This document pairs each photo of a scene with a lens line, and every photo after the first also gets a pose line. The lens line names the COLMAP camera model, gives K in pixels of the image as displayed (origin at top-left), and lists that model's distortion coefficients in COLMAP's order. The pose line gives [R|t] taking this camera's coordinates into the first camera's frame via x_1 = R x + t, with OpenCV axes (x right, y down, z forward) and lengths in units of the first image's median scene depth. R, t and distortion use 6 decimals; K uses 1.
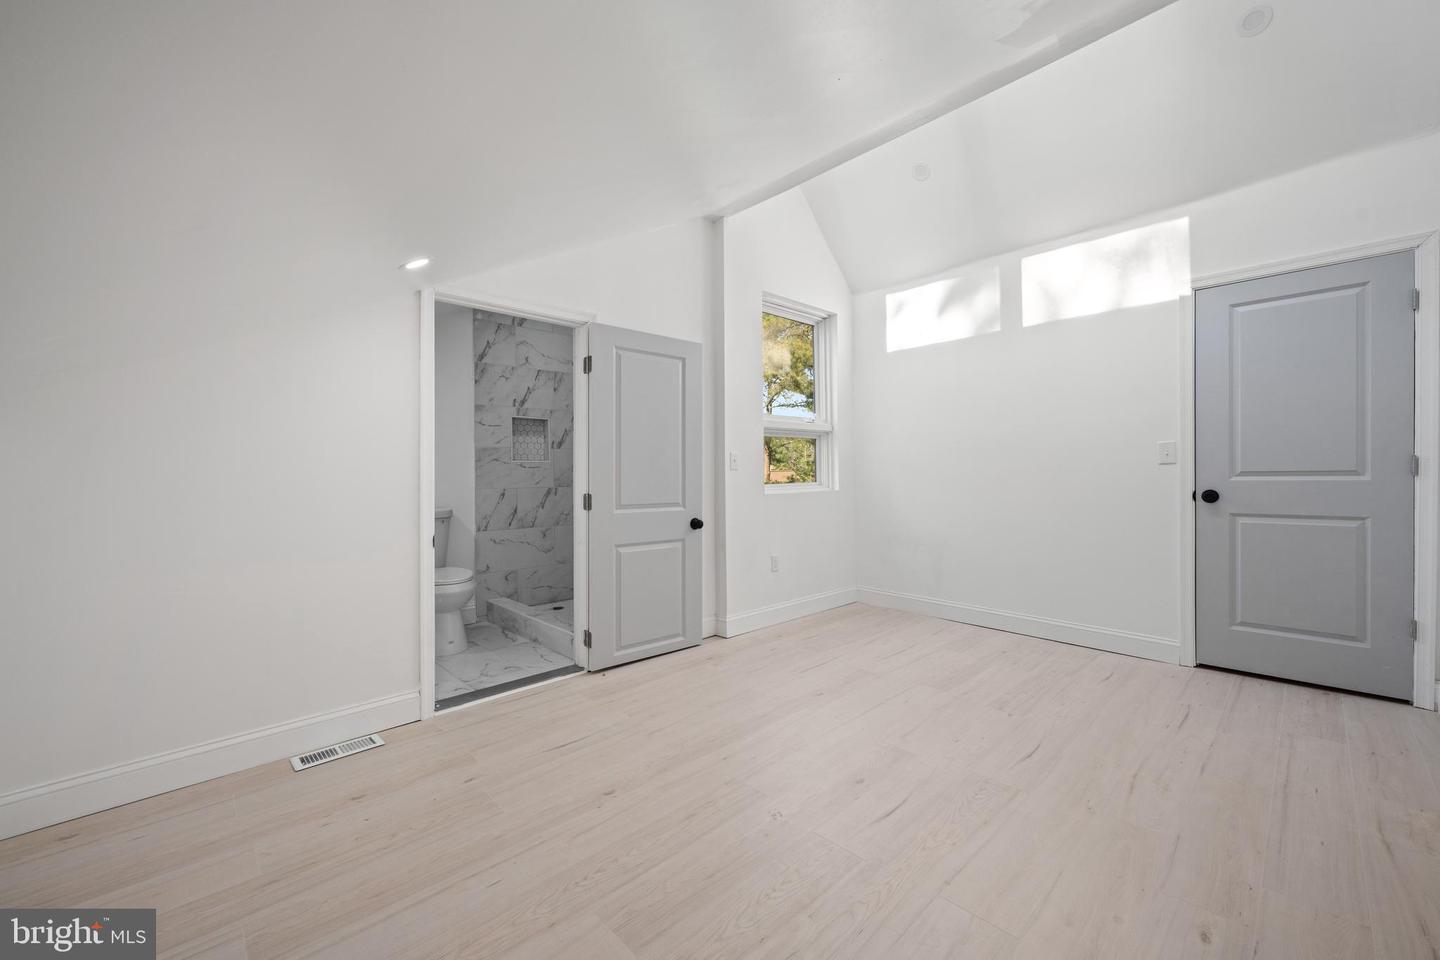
lens RADIAL K [[572.4, 0, 723.1], [0, 572.4, 479.7], [0, 0, 1]] dist [-0.000509, 0.000041]
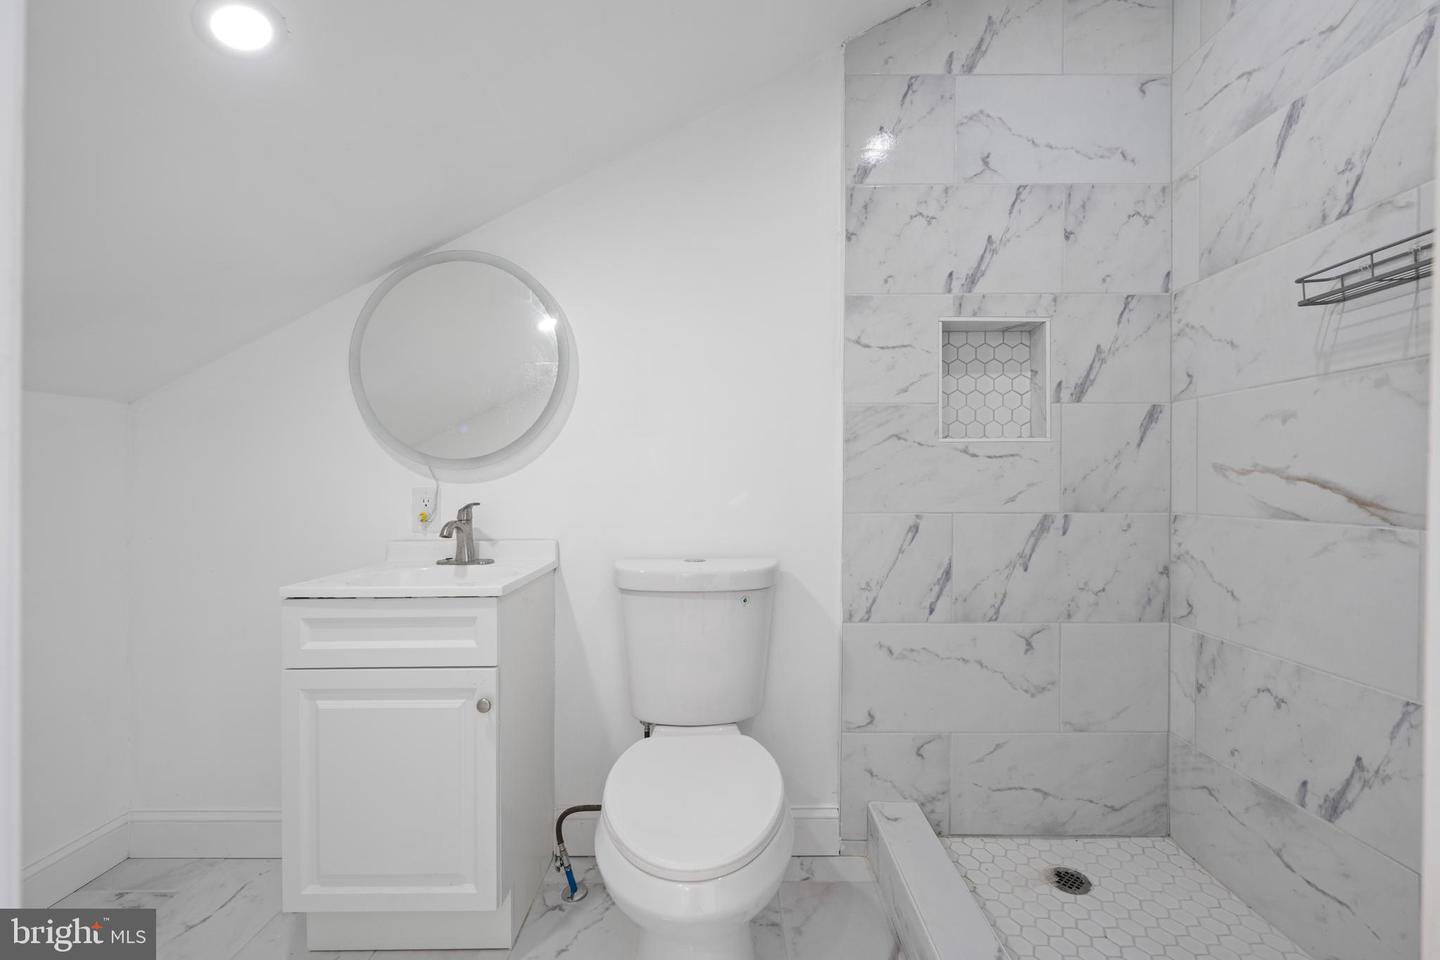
lens RADIAL K [[572.4, 0, 725.0], [0, 572.4, 480.1], [0, 0, 1]] dist [-0.000509, 0.000041]
pose [[0.730281, 0.015508, -0.682971, -0.215115], [-0.012315, 0.999879, 0.009535, -0.007889], [0.683036, 0.001448, 0.730383, 0.629295]]
